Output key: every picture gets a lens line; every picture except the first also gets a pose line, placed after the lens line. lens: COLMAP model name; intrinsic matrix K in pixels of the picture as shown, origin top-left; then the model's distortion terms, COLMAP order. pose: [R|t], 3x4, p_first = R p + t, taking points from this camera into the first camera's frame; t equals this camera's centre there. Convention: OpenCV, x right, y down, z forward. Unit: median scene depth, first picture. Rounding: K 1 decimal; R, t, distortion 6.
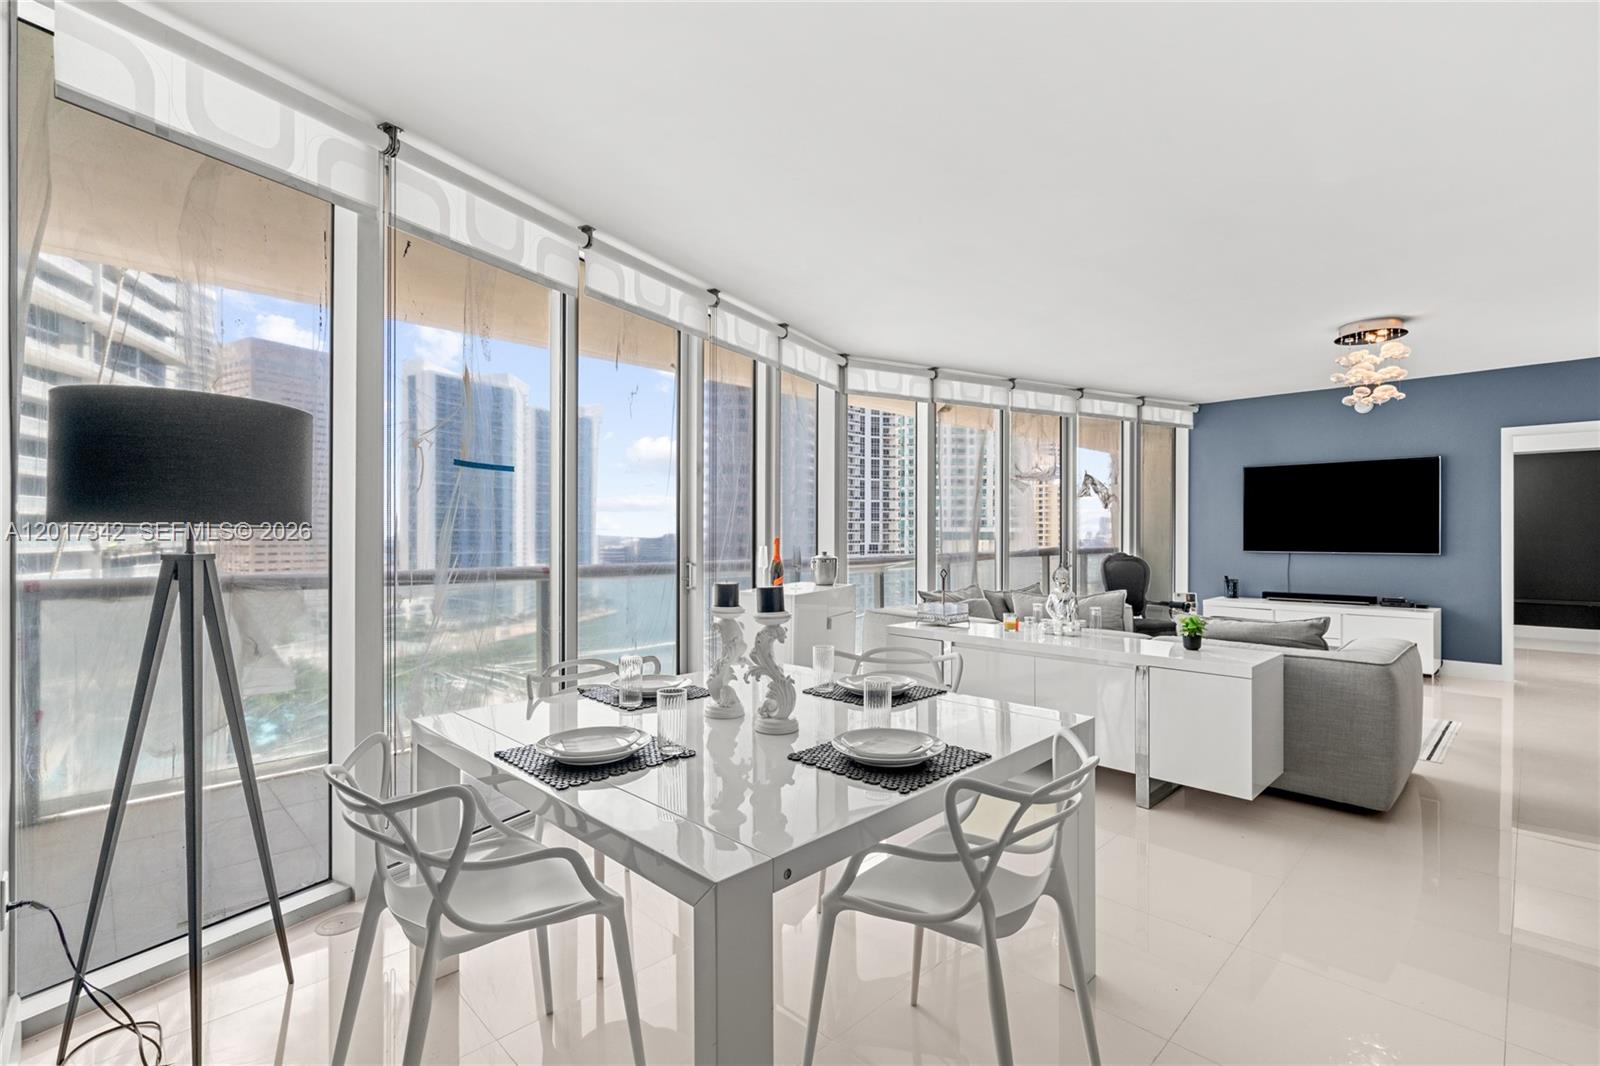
lens RADIAL K [[726.1, 0, 808.8], [0, 726.1, 531.7], [0, 0, 1]] dist [-0.008572, 0.005776]
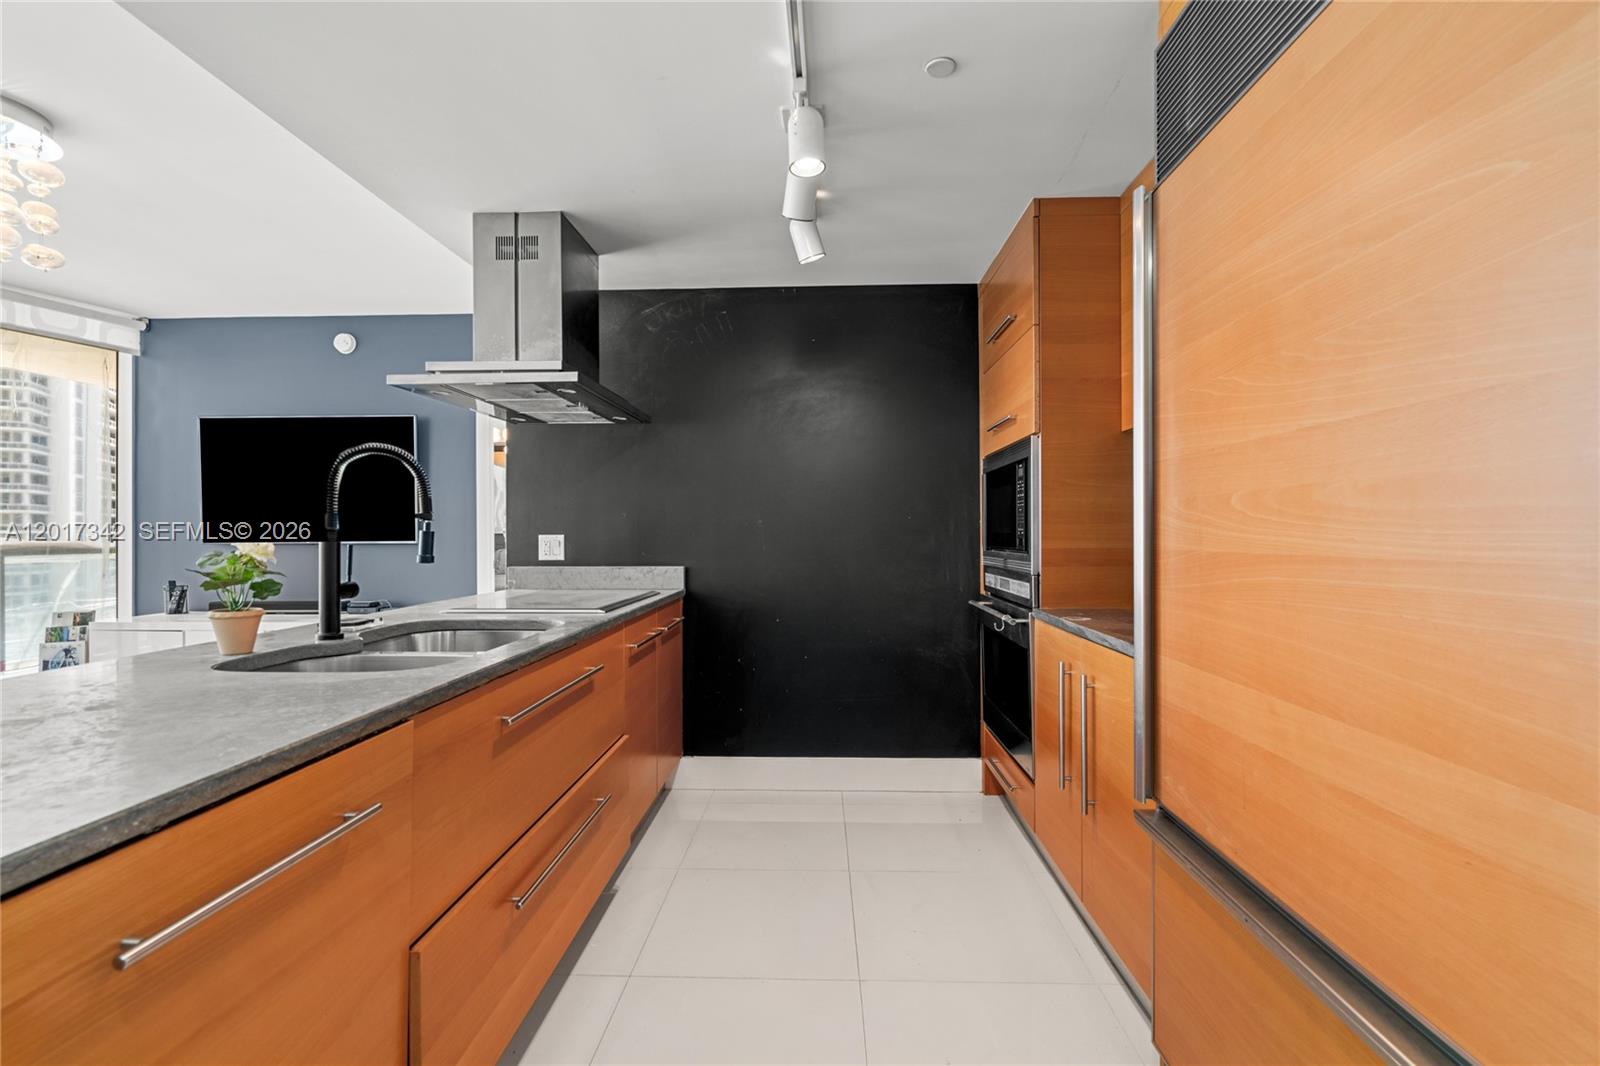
lens RADIAL K [[726.1, 0, 796.3], [0, 726.1, 531.3], [0, 0, 1]] dist [-0.008572, 0.005776]
pose [[0.736581, 0.001283, 0.676348, 0.591081], [-0.000504, 0.999999, -0.001347, 0.018361], [-0.676349, 0.000651, 0.736581, 0.140906]]
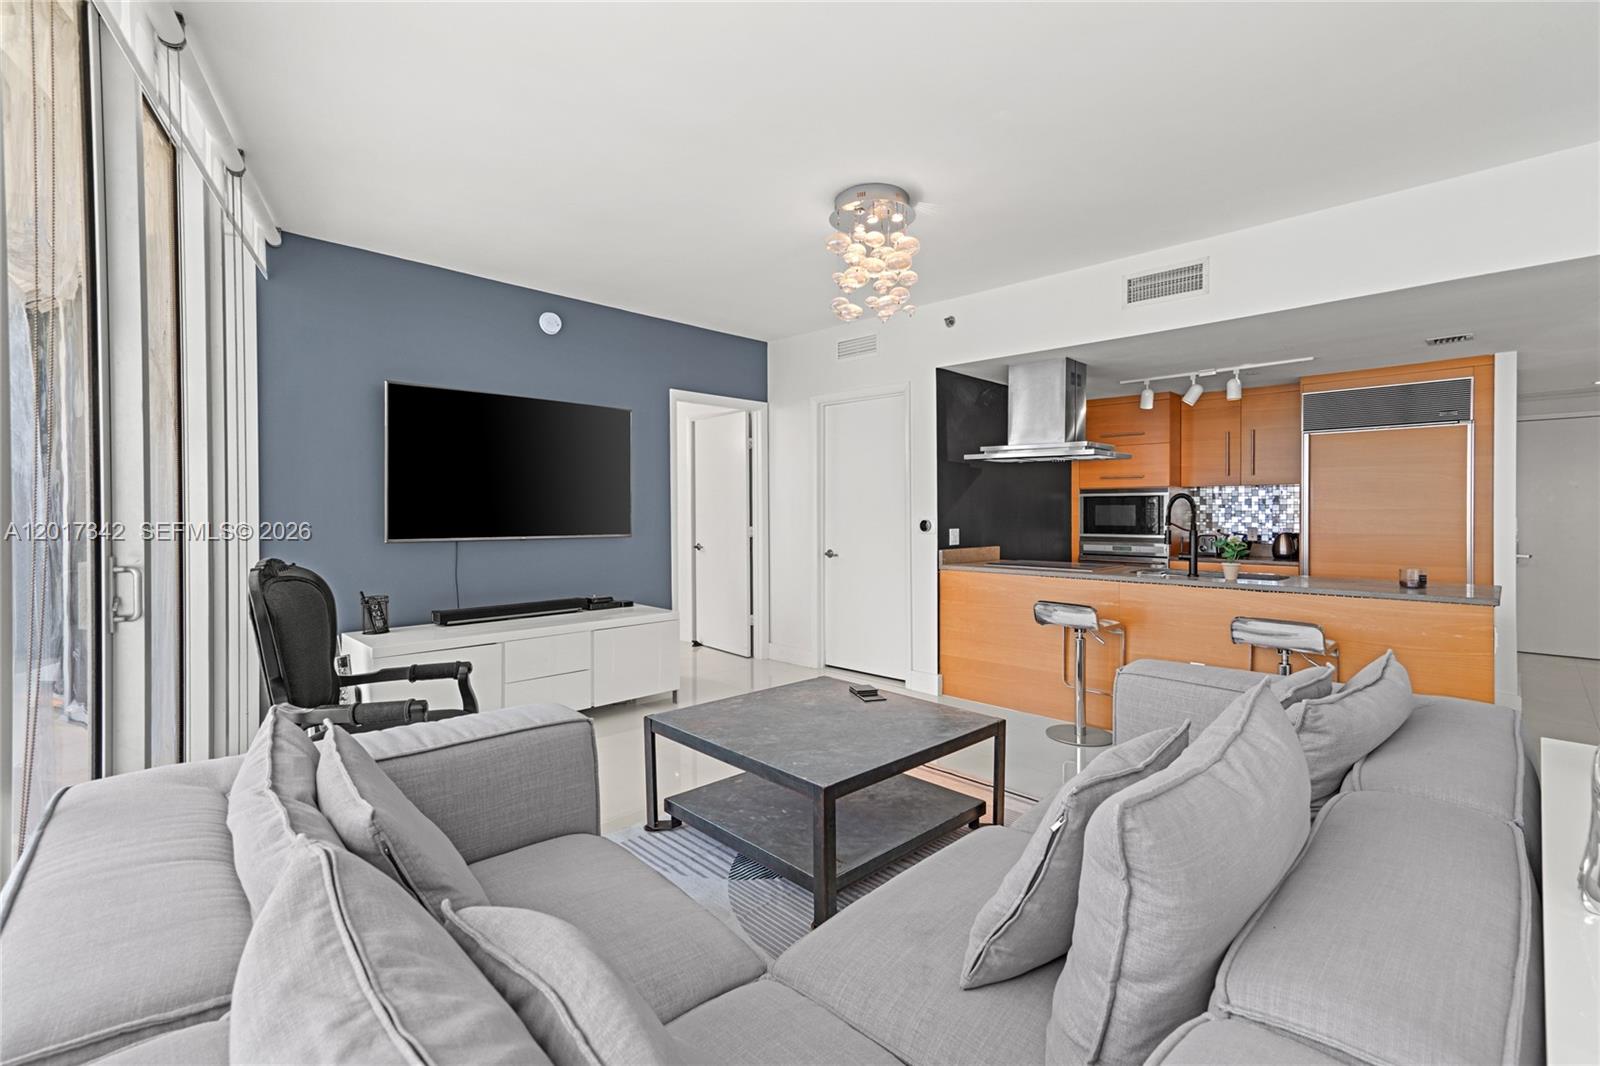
lens RADIAL K [[726.1, 0, 804.5], [0, 726.1, 514.3], [0, 0, 1]] dist [-0.008572, 0.005776]
pose [[-0.006153, -0.002529, 0.999978, 0.065517], [-0.004172, 0.999988, 0.002503, 0.004343], [-0.999972, -0.004156, -0.006164, 0.742060]]
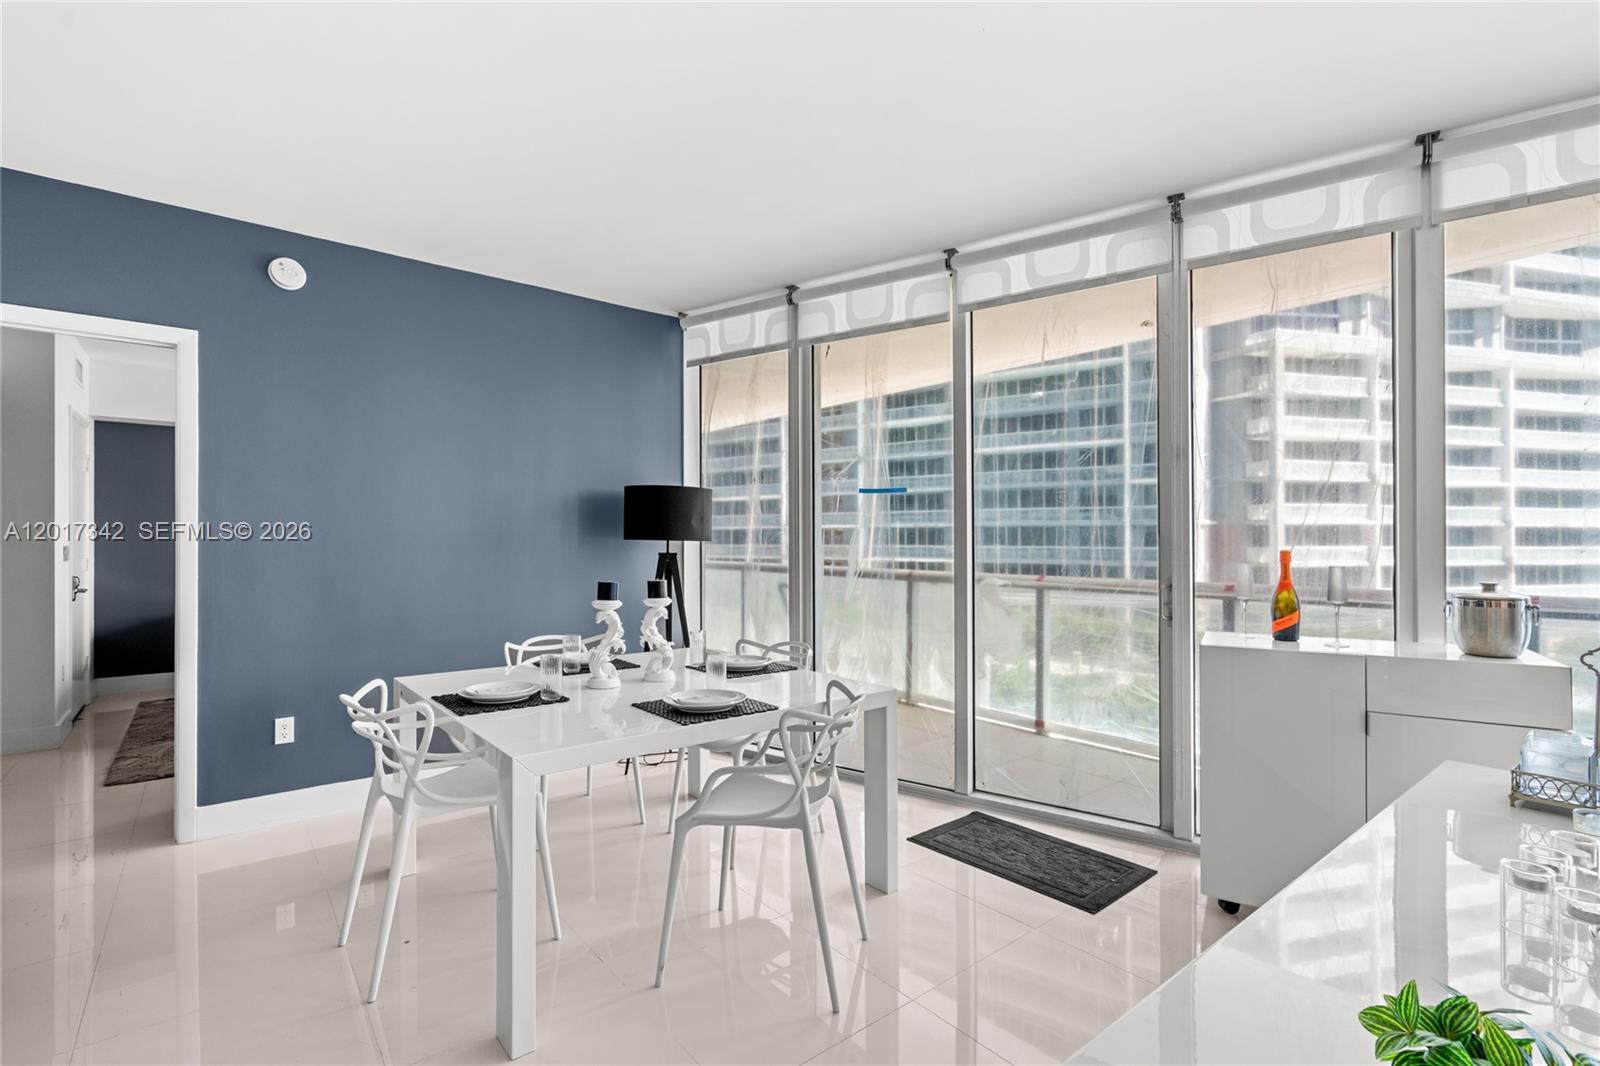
lens RADIAL K [[726.1, 0, 800.9], [0, 726.1, 535.8], [0, 0, 1]] dist [-0.008572, 0.005776]
pose [[-0.100623, -0.012468, -0.994846, 0.355825], [0.002034, 0.999917, -0.012737, 0.001658], [0.994923, -0.003305, -0.100590, 0.421992]]
